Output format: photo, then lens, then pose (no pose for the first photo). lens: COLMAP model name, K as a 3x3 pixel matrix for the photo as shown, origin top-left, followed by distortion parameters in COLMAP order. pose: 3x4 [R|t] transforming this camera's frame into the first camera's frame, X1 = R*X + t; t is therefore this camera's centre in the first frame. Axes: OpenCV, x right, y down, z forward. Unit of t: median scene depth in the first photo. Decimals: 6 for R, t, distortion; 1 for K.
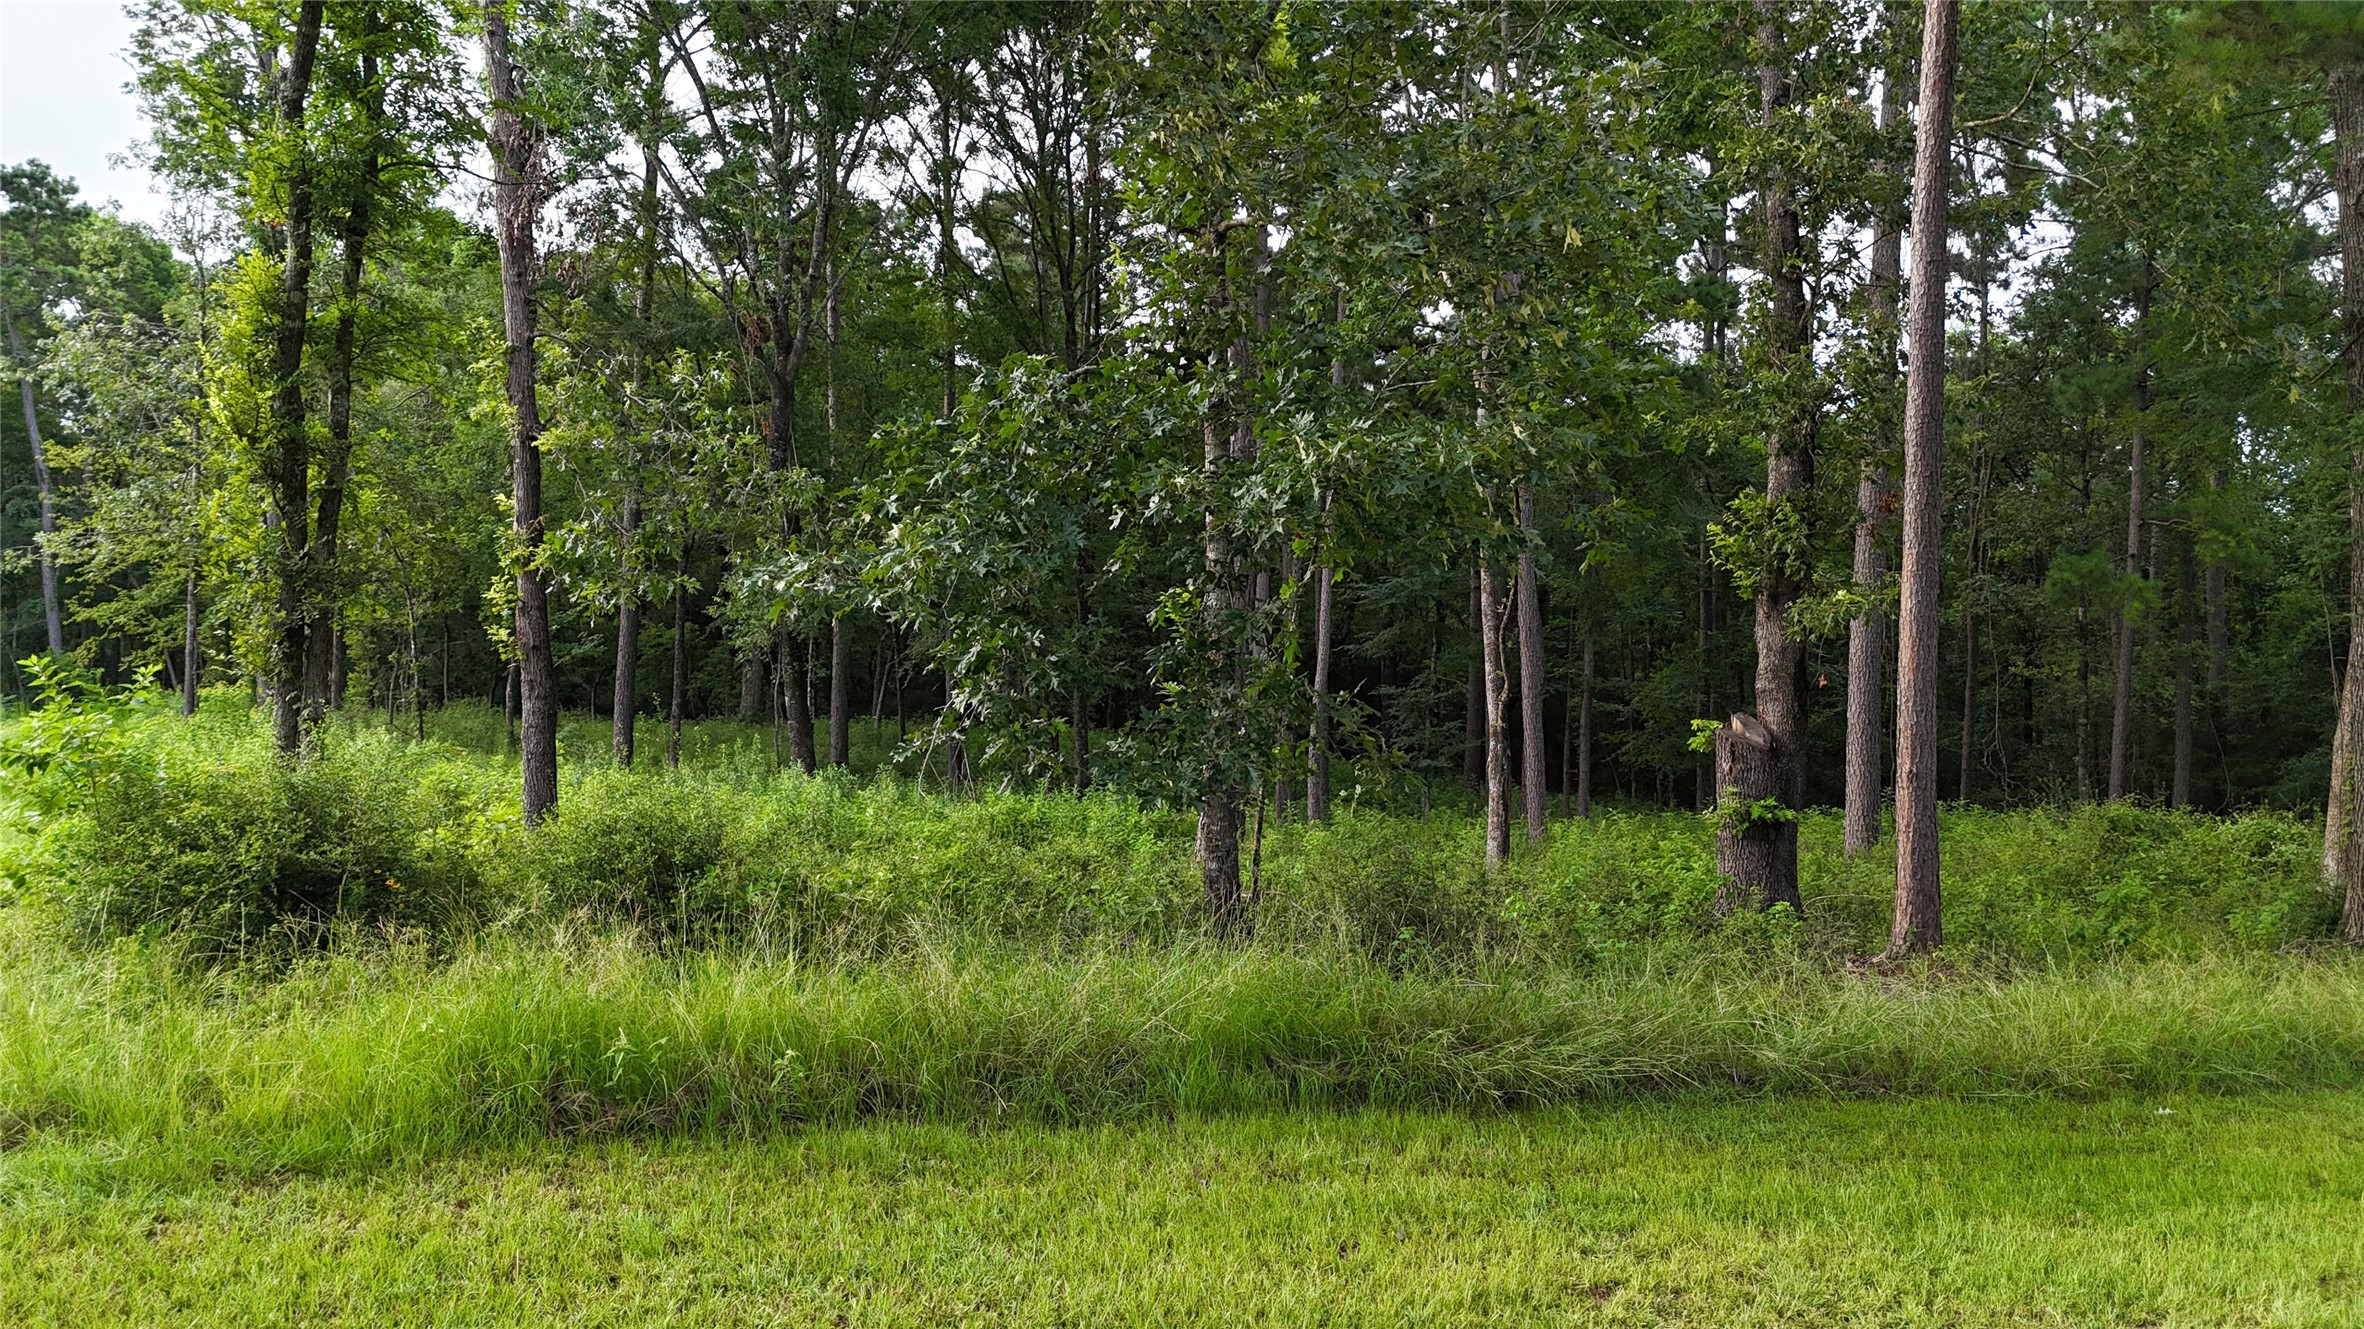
lens RADIAL K [[1754.4, 0, 1178.8], [0, 1754.4, 670.6], [0, 0, 1]] dist [0.078884, -0.070392]
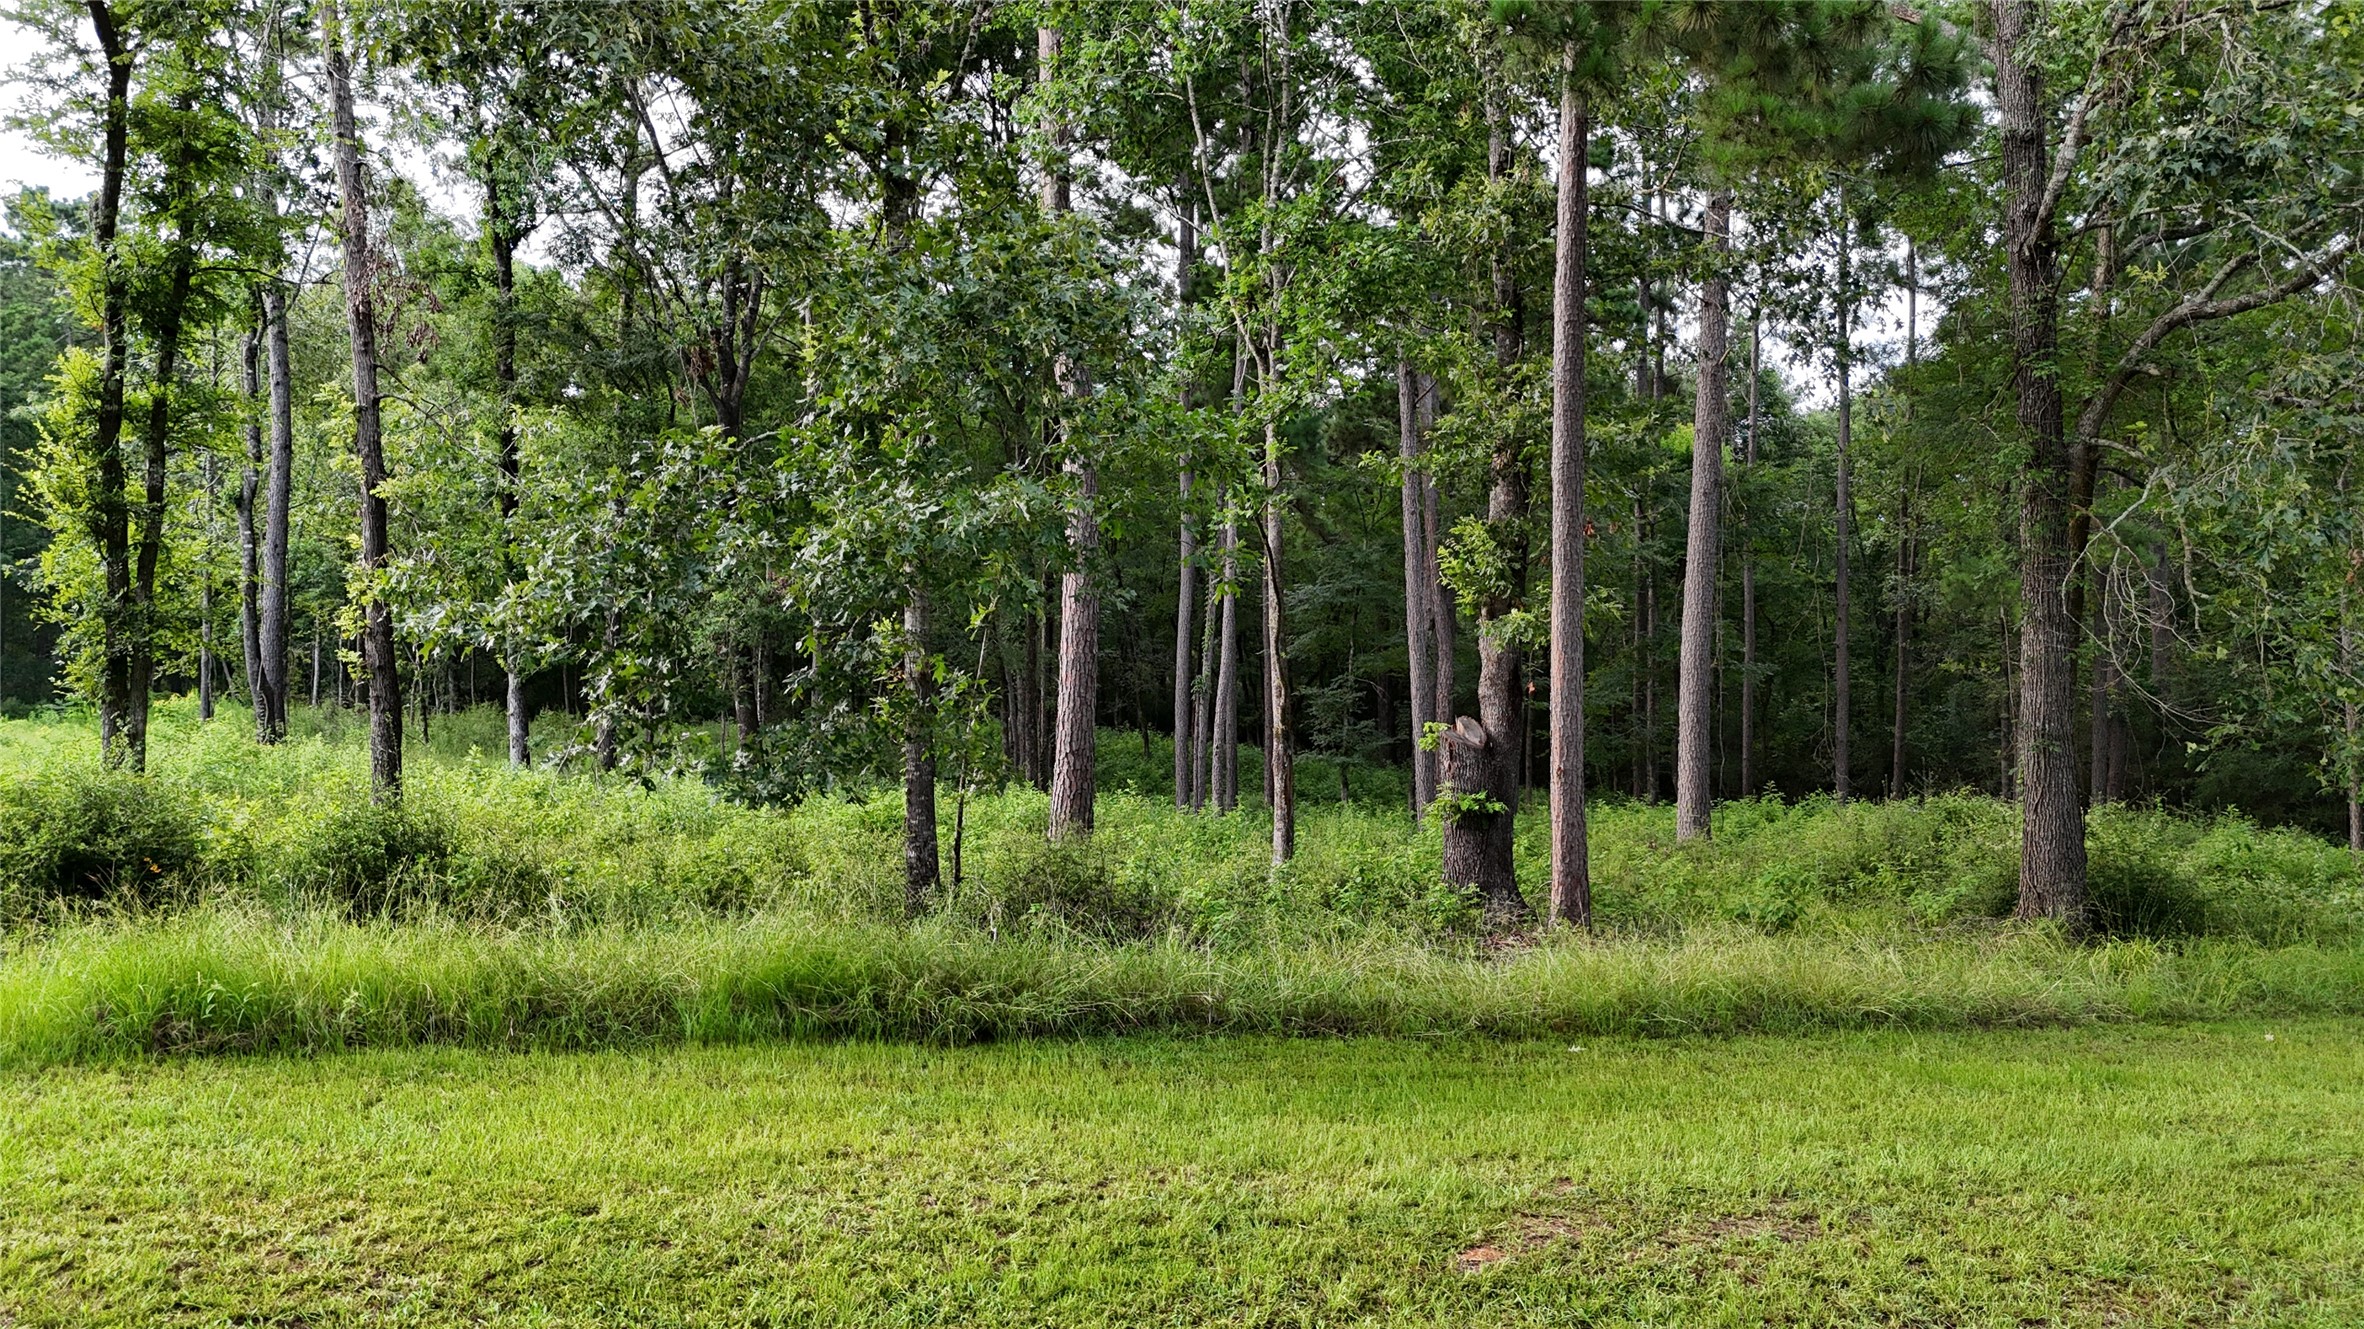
lens RADIAL K [[1754.4, 0, 1178.8], [0, 1754.4, 670.6], [0, 0, 1]] dist [0.078884, -0.070392]
pose [[0.999186, -0.007314, -0.039678, 0.213129], [0.007420, 0.999969, 0.002536, -0.010833], [0.039658, -0.002829, 0.999209, -0.142008]]
